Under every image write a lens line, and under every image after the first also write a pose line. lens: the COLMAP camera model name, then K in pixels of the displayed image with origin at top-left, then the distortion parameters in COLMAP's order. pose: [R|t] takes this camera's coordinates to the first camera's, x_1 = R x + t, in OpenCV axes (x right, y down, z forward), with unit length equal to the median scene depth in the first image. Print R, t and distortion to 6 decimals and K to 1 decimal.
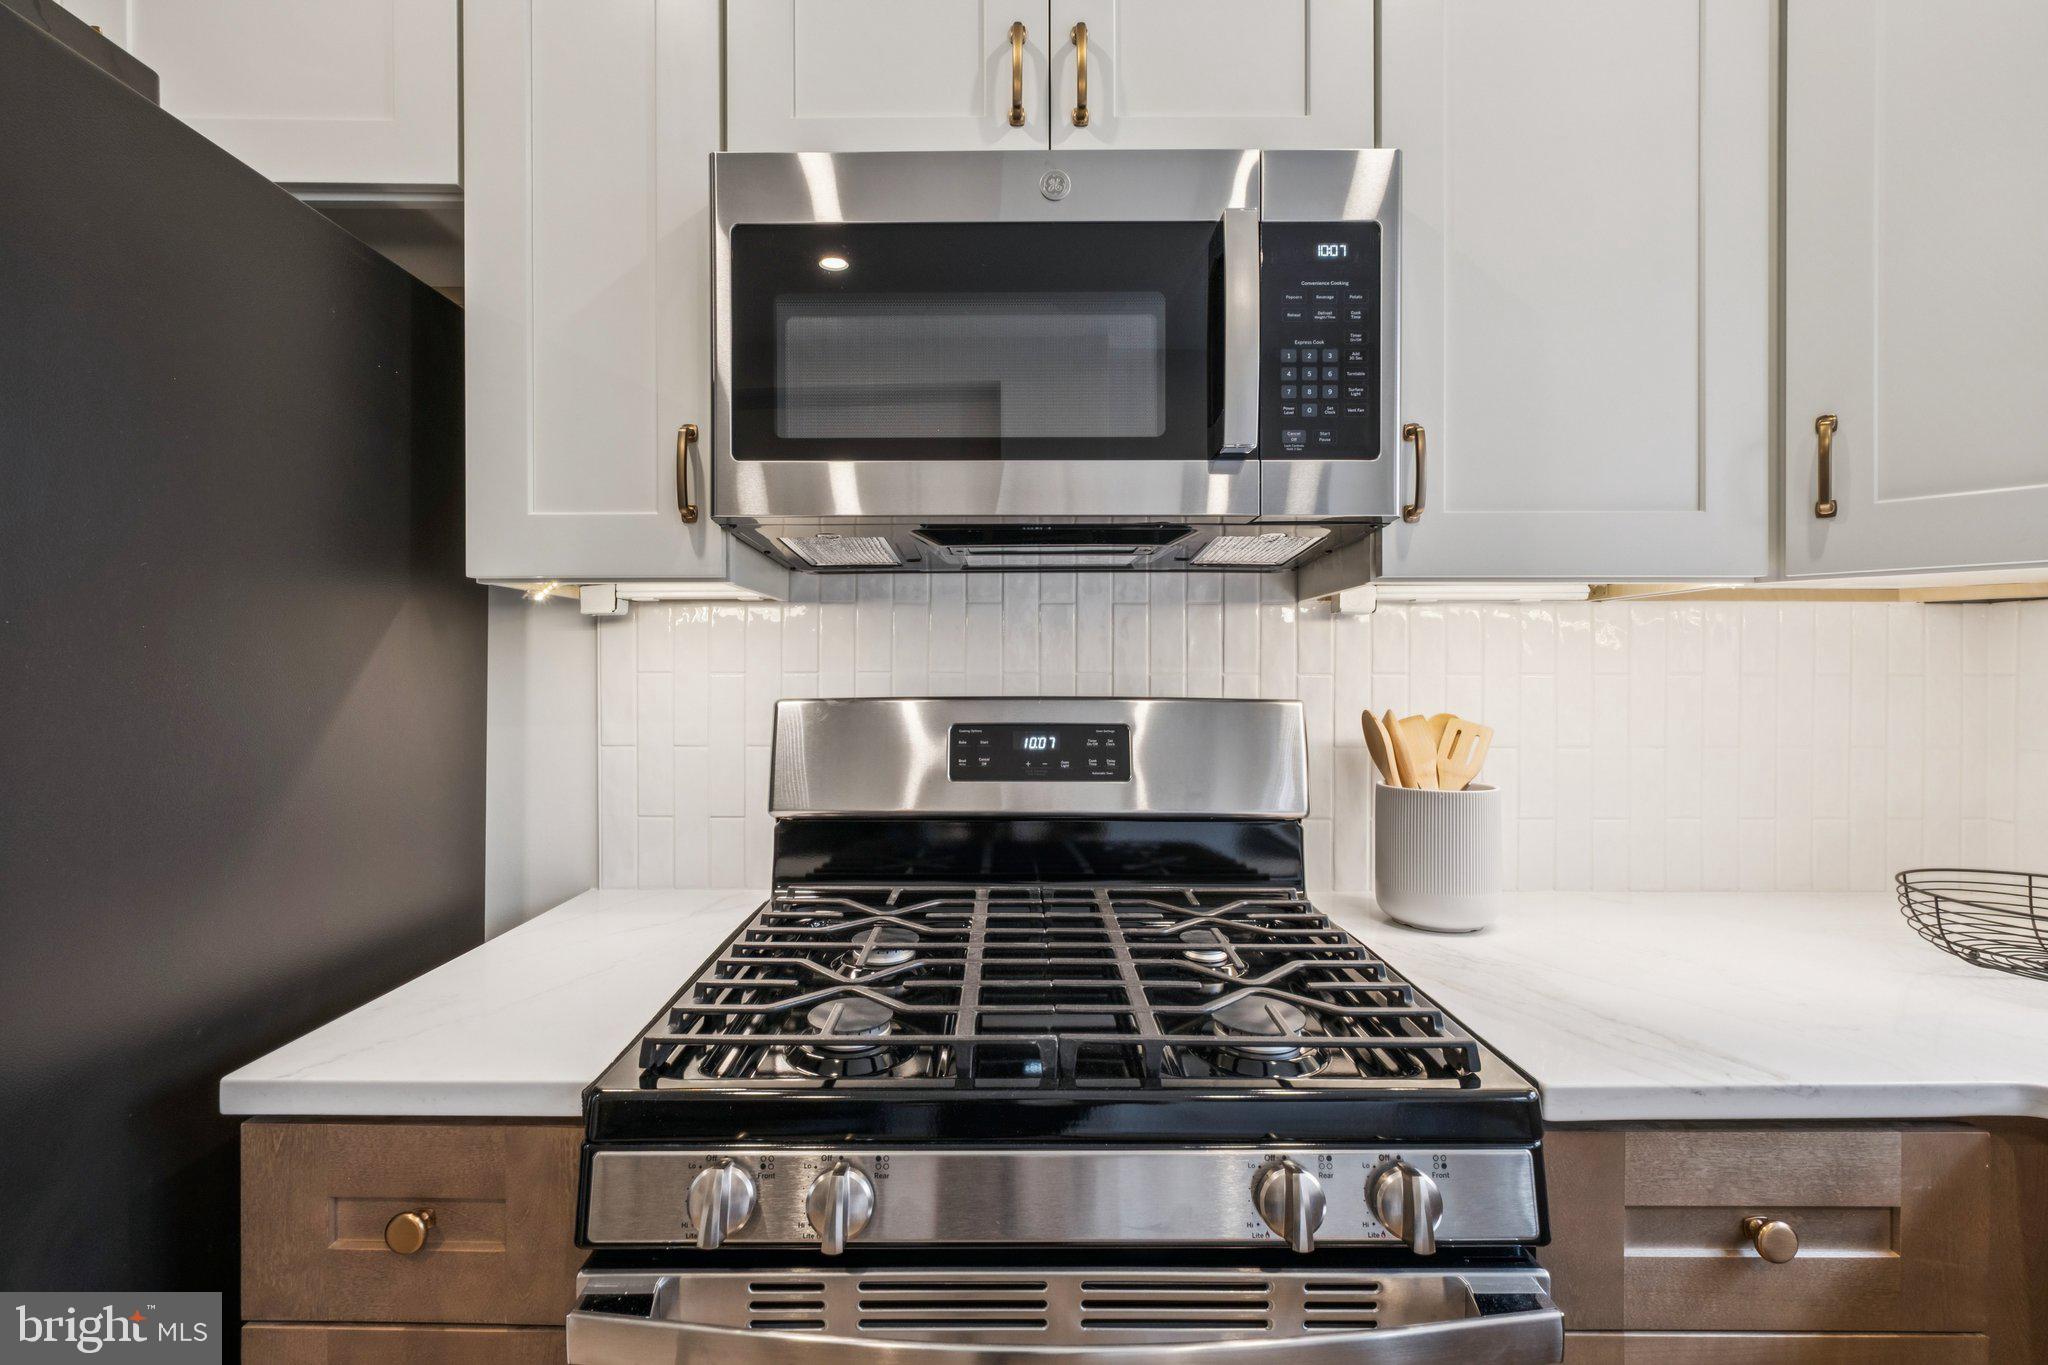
lens RADIAL K [[910.8, 0, 1018.1], [0, 910.8, 686.5], [0, 0, 1]] dist [0.000209, -0.000032]
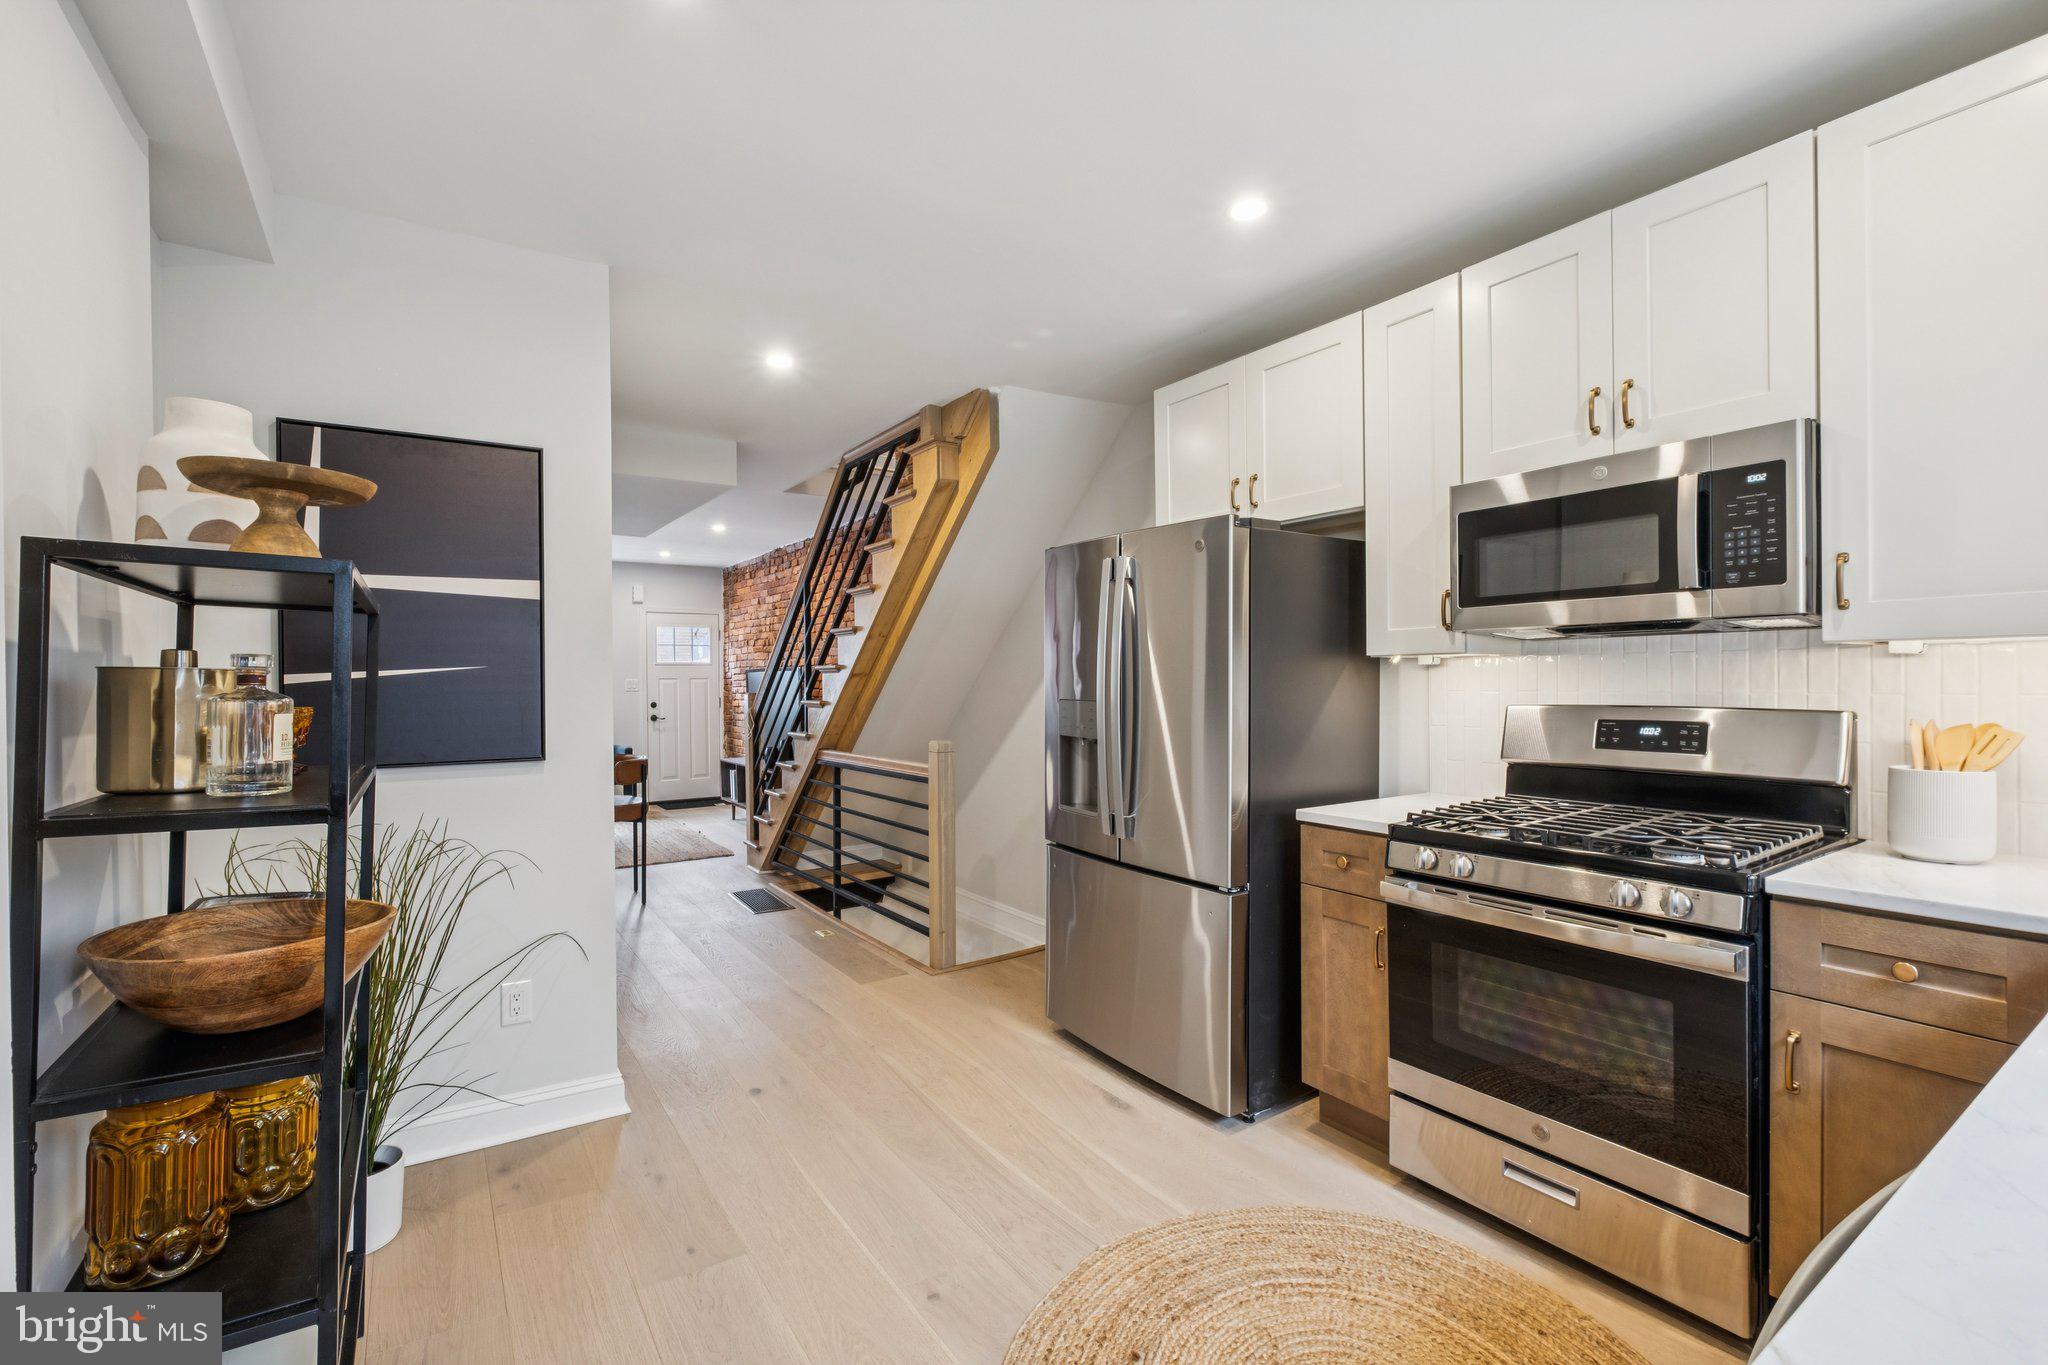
lens RADIAL K [[910.8, 0, 1018.1], [0, 910.8, 686.5], [0, 0, 1]] dist [0.000209, -0.000032]
pose [[0.566421, -0.002173, -0.824113, 1.011432], [0.002254, 0.999997, -0.001088, -0.034946], [0.824113, -0.001242, 0.566425, -1.340271]]
